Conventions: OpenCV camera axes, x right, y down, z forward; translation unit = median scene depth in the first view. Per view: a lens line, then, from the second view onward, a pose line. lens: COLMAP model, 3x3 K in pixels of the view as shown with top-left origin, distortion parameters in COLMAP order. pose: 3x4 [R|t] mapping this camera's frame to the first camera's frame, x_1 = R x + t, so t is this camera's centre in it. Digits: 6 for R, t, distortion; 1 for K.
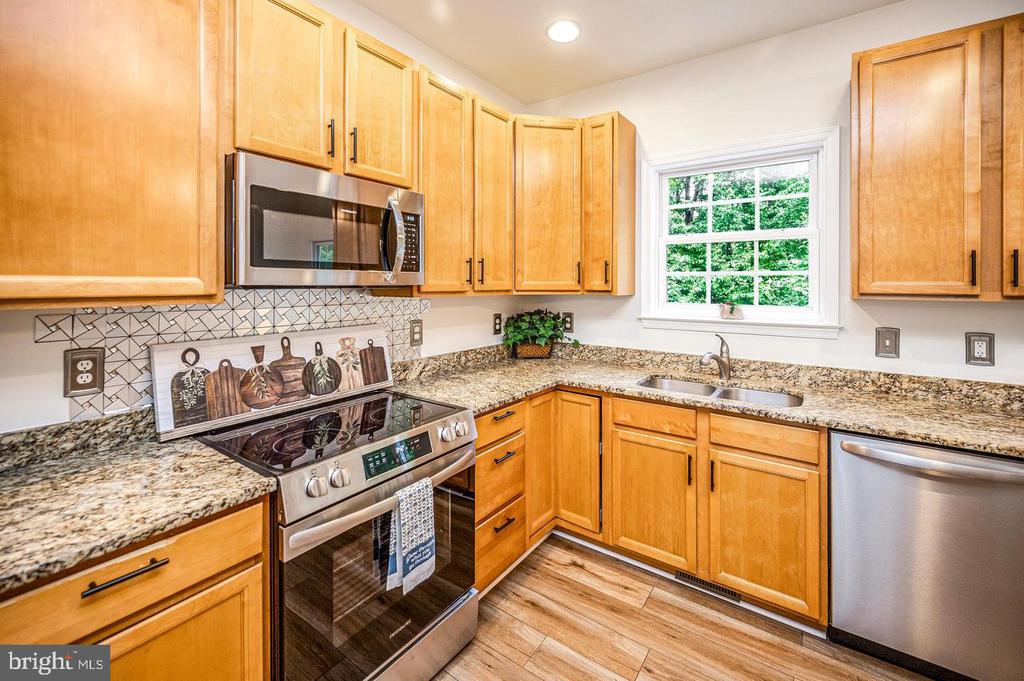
lens RADIAL K [[434.6, 0, 517.7], [0, 434.6, 288.0], [0, 0, 1]] dist [0.002525, -0.000006]
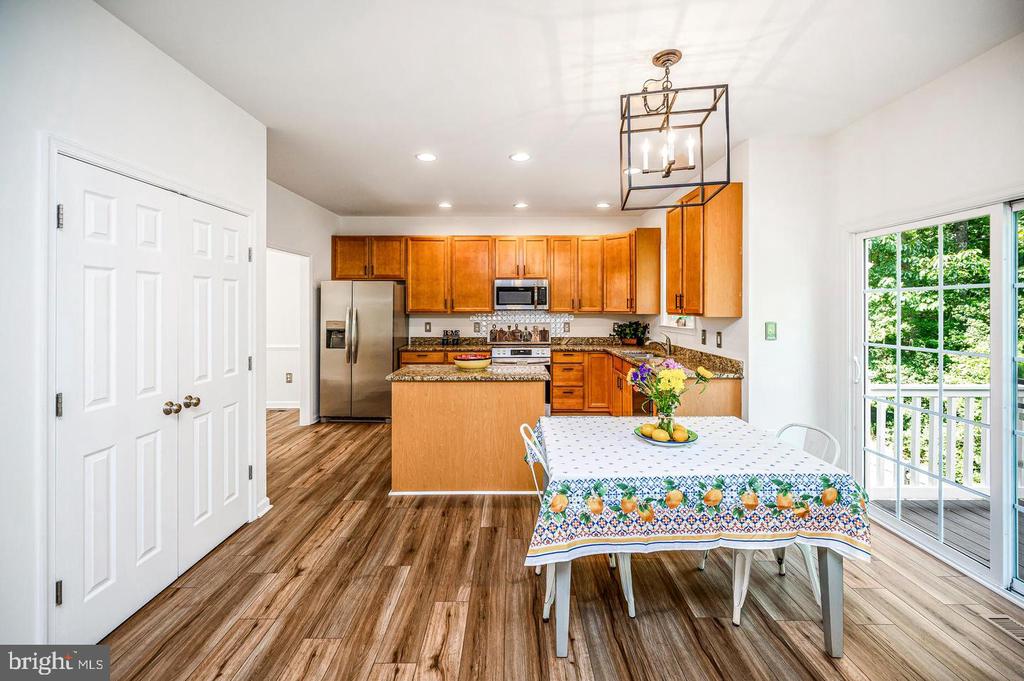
lens RADIAL K [[427.4, 0, 510.5], [0, 427.4, 309.1], [0, 0, 1]] dist [0.001170, 0.000052]
pose [[0.573033, -0.002387, -0.819529, 2.143431], [-0.005267, 0.999964, -0.006595, 0.013485], [0.819516, 0.008096, 0.573000, -0.974991]]
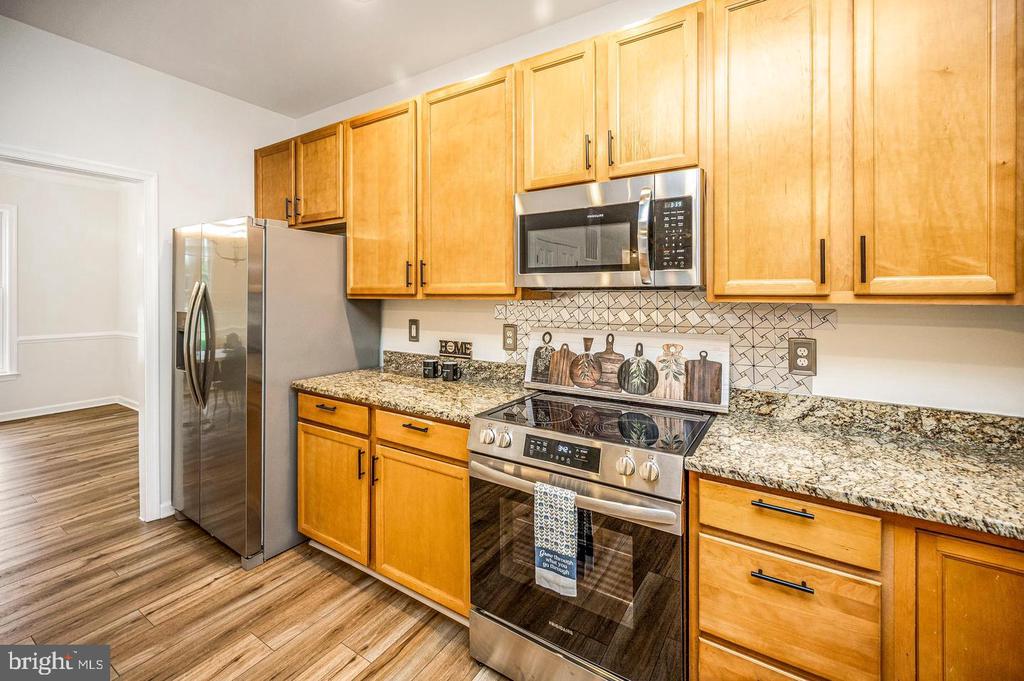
lens RADIAL K [[430.4, 0, 504.8], [0, 430.4, 297.9], [0, 0, 1]] dist [0.000779, -0.000008]
pose [[0.041764, 0.003087, -0.999123, 0.540054], [-0.011133, 0.999935, 0.002624, 0.017404], [0.999065, 0.011014, 0.041796, 0.625504]]
